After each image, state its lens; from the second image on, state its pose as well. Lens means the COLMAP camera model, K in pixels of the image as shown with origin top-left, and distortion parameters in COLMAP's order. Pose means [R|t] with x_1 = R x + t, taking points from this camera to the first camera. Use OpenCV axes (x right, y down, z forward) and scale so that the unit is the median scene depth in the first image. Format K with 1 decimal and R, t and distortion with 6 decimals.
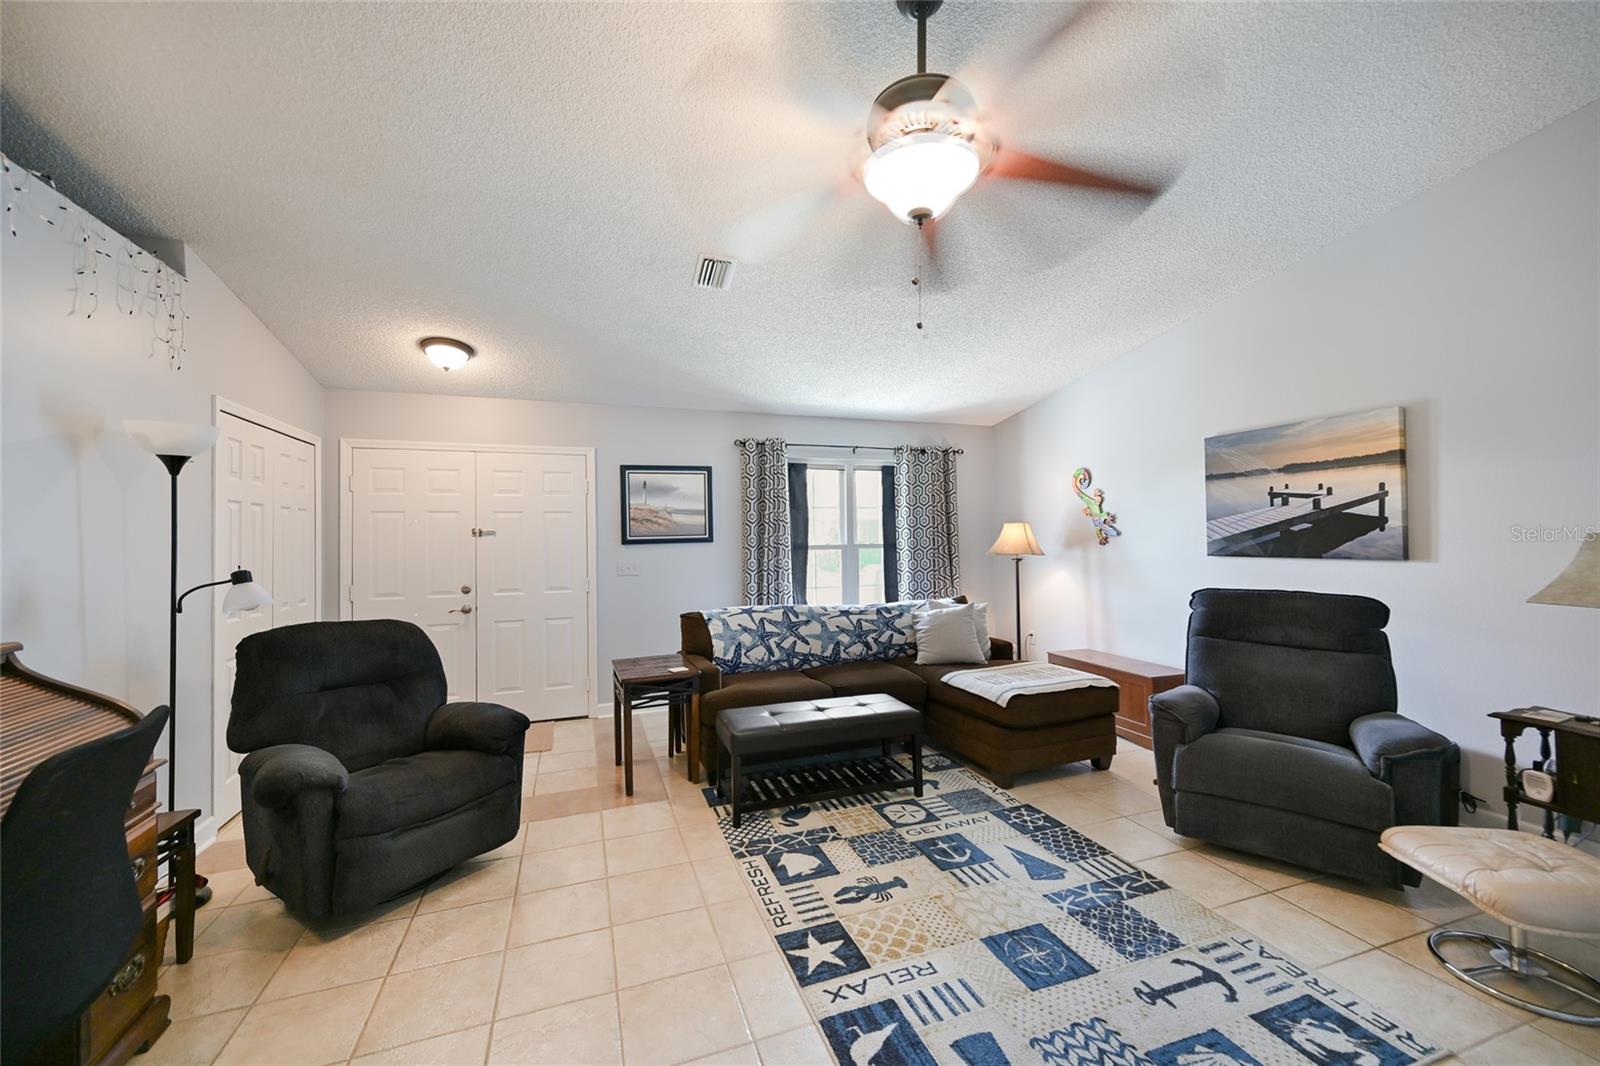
lens RADIAL K [[631.5, 0, 808.0], [0, 631.5, 531.0], [0, 0, 1]] dist [0.001711, 0.000276]
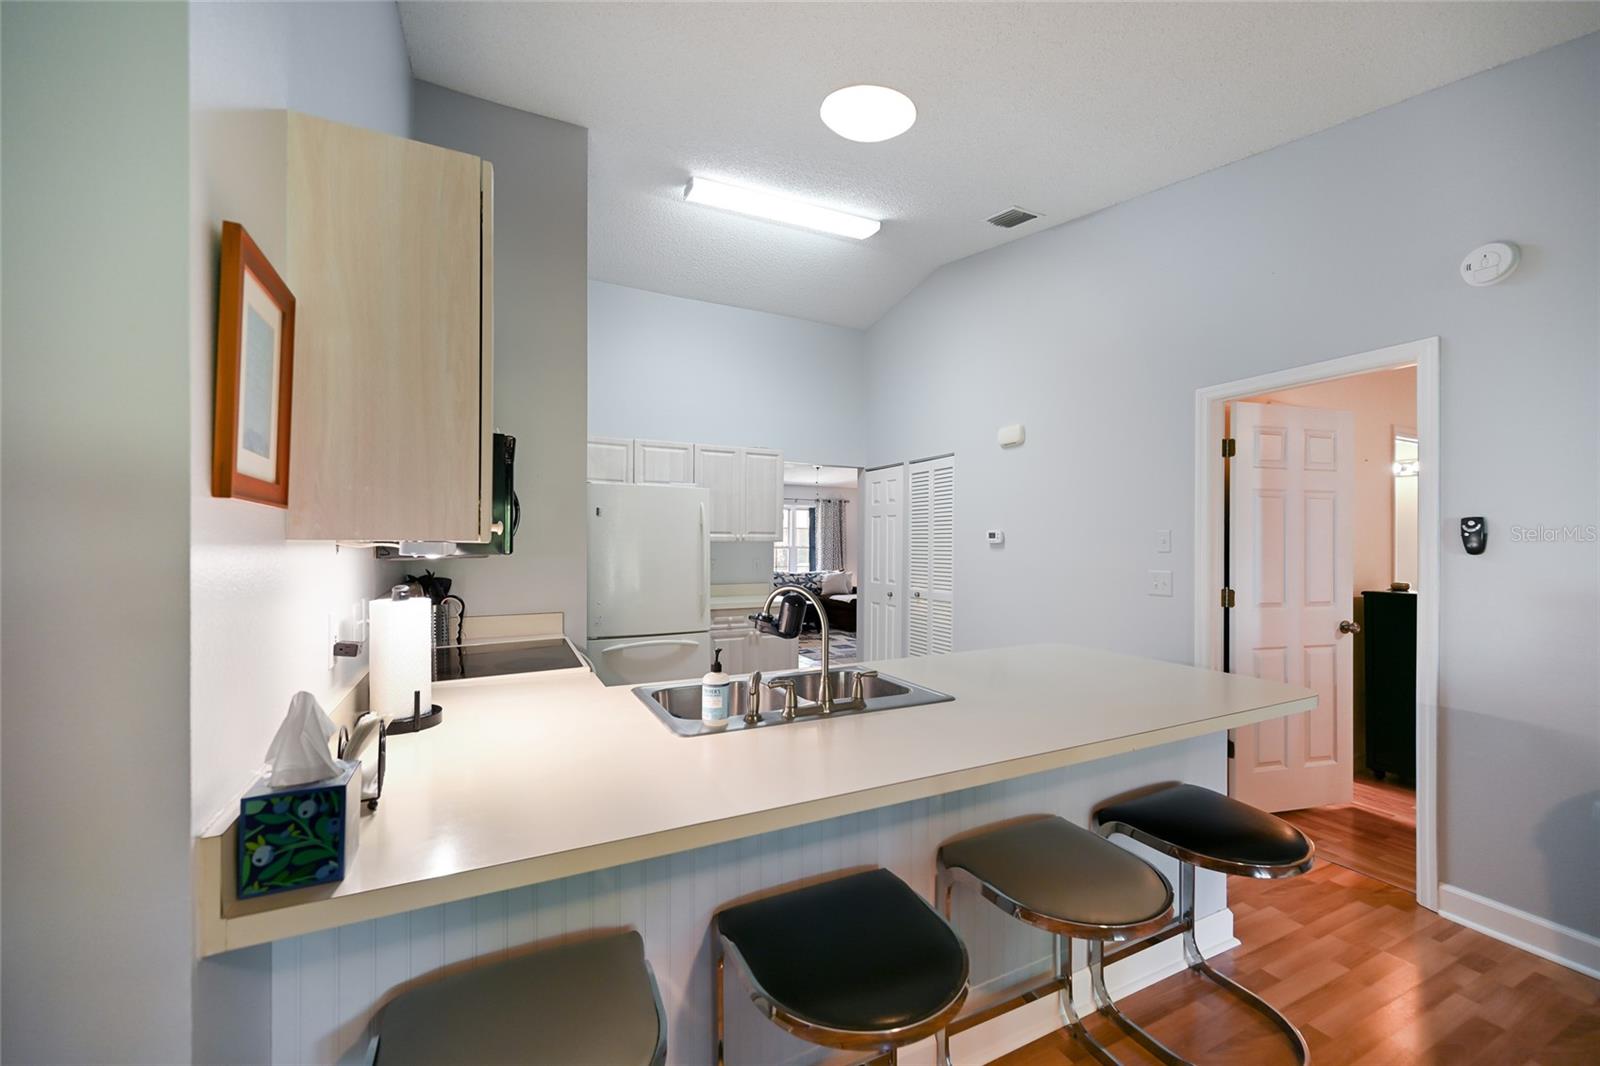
lens RADIAL K [[631.5, 0, 808.0], [0, 631.5, 531.0], [0, 0, 1]] dist [0.001711, 0.000276]
pose [[0.993926, 0.017725, 0.108617, -0.177263], [-0.016835, 0.999817, -0.009110, -0.016926], [-0.108759, 0.007226, 0.994042, -1.697771]]
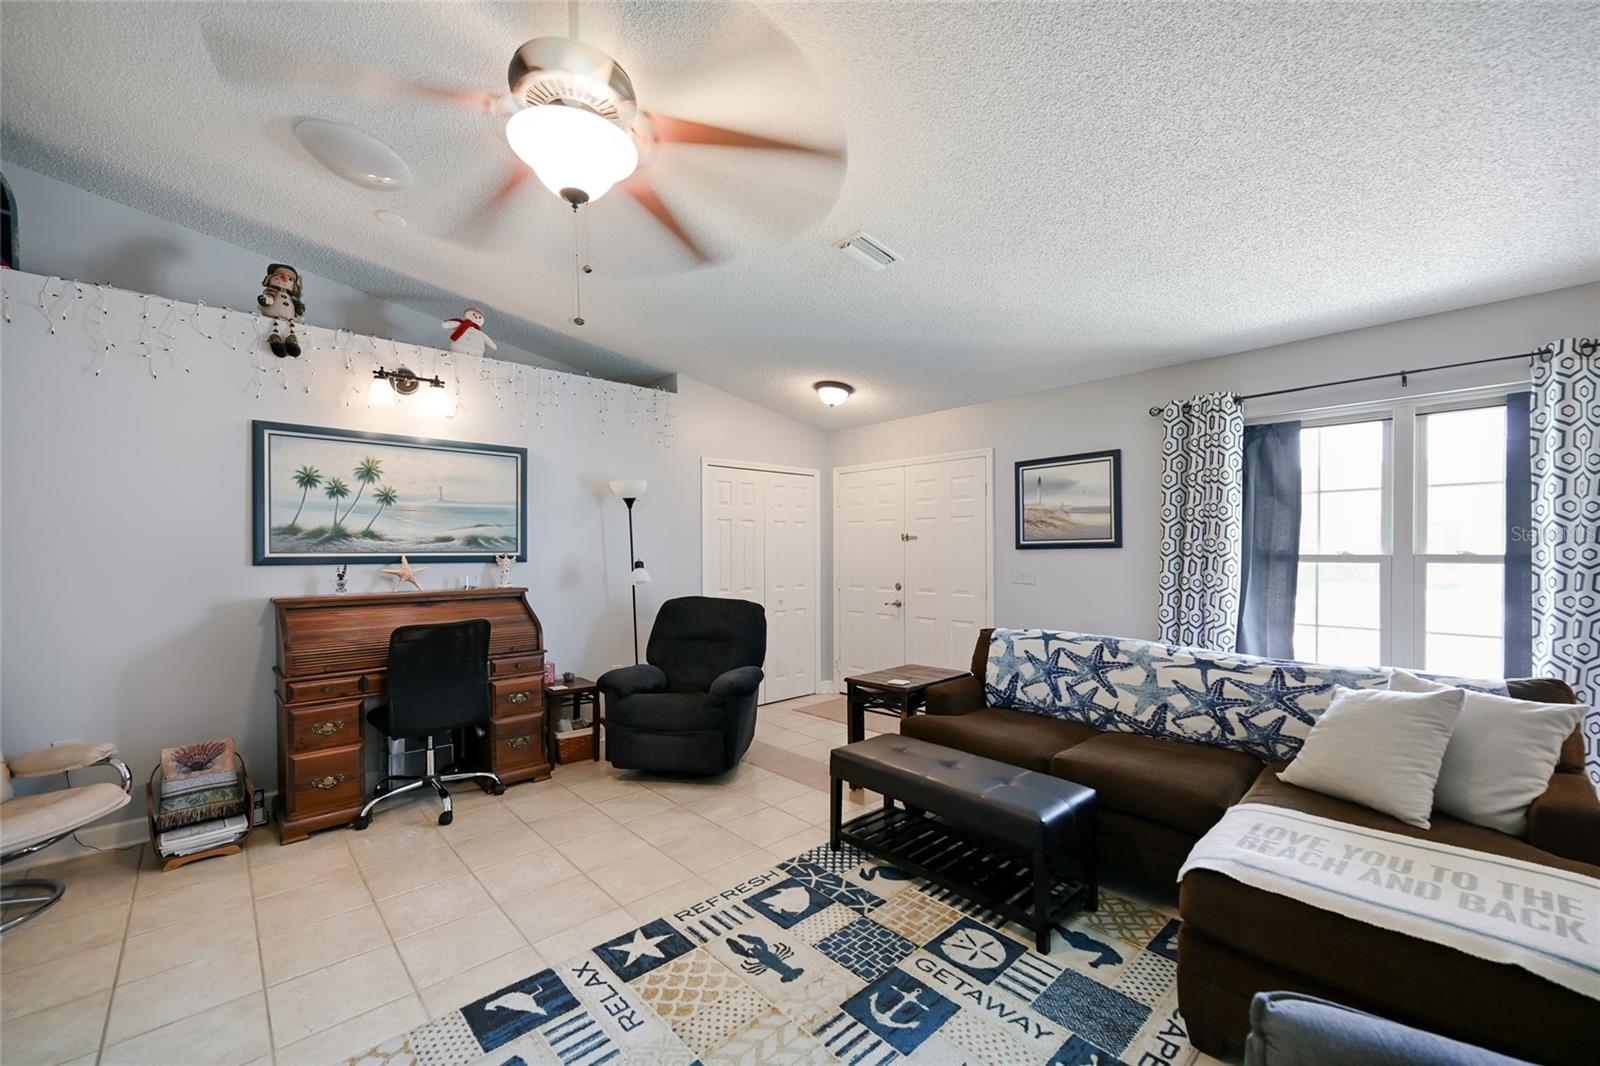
lens RADIAL K [[644.4, 0, 795.4], [0, 644.4, 553.3], [0, 0, 1]] dist [0.002572, 0.000235]
pose [[0.376169, 0.019060, -0.926355, 0.617207], [0.010959, 0.999627, 0.025018, 0.000474], [0.926486, -0.019562, 0.375820, 0.487318]]
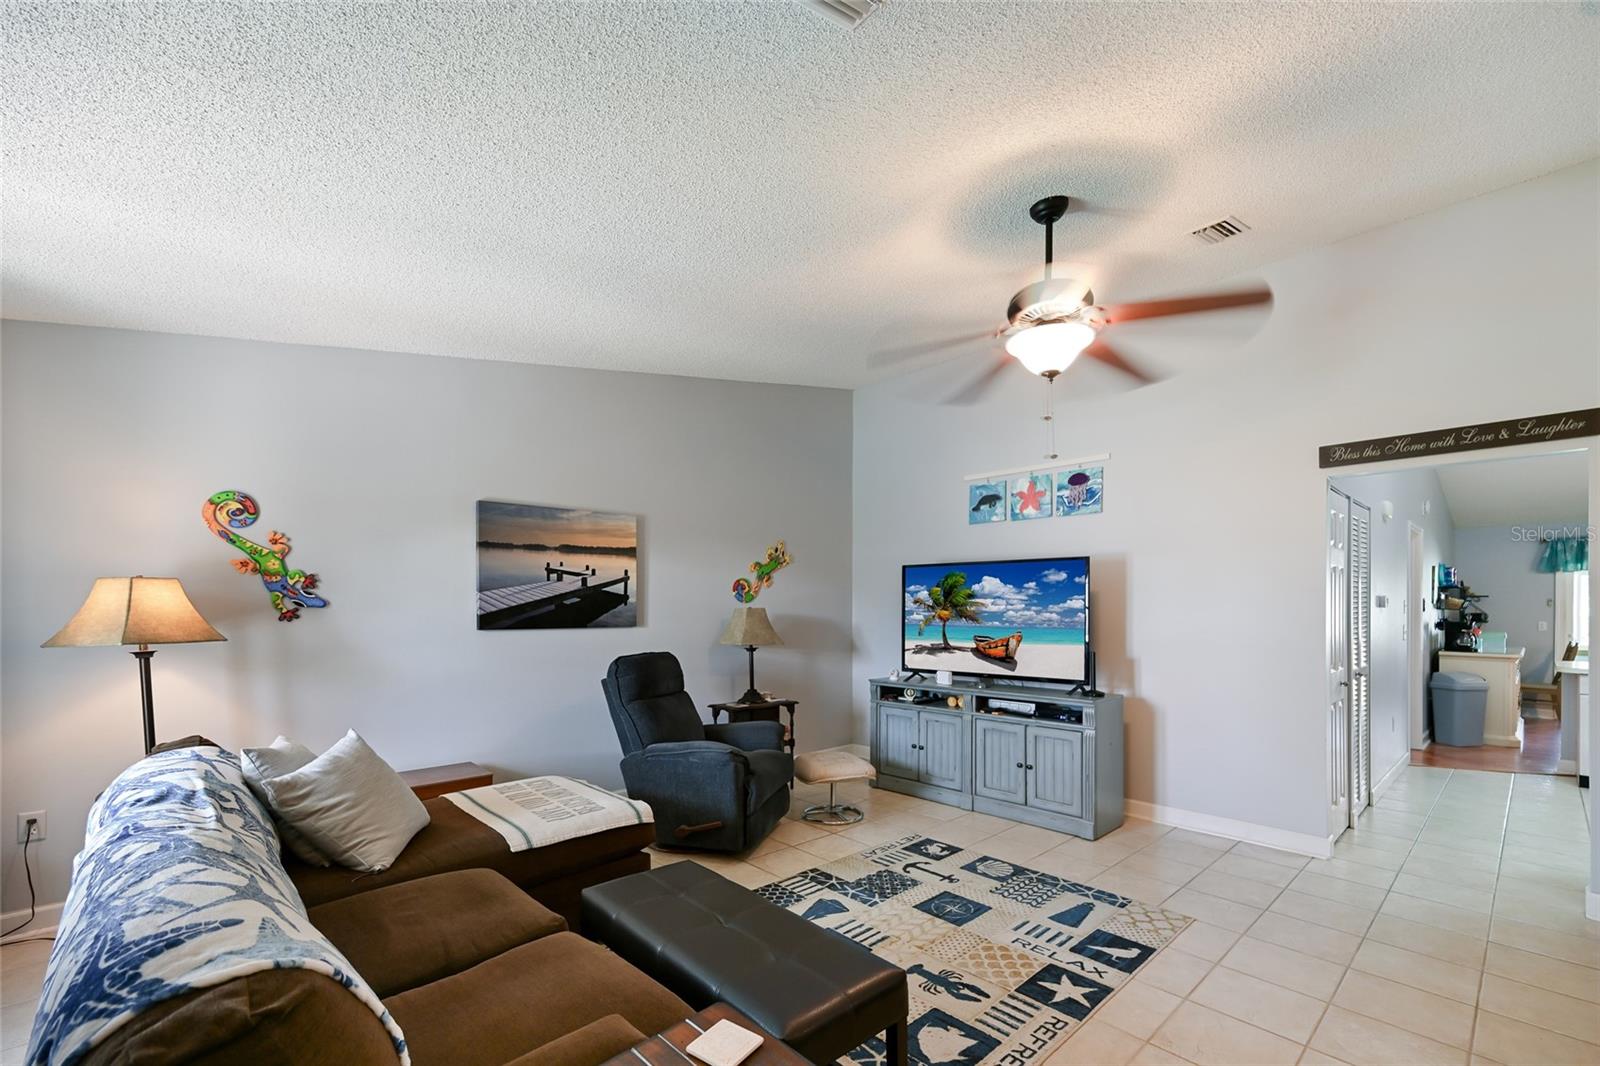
lens RADIAL K [[674.8, 0, 797.6], [0, 674.8, 608.8], [0, 0, 1]] dist [0.000928, 0.000077]
pose [[-0.382197, 0.012032, 0.924002, -0.498993], [-0.005100, 0.999873, -0.015130, 0.024013], [-0.924067, -0.010495, -0.382087, 1.069992]]
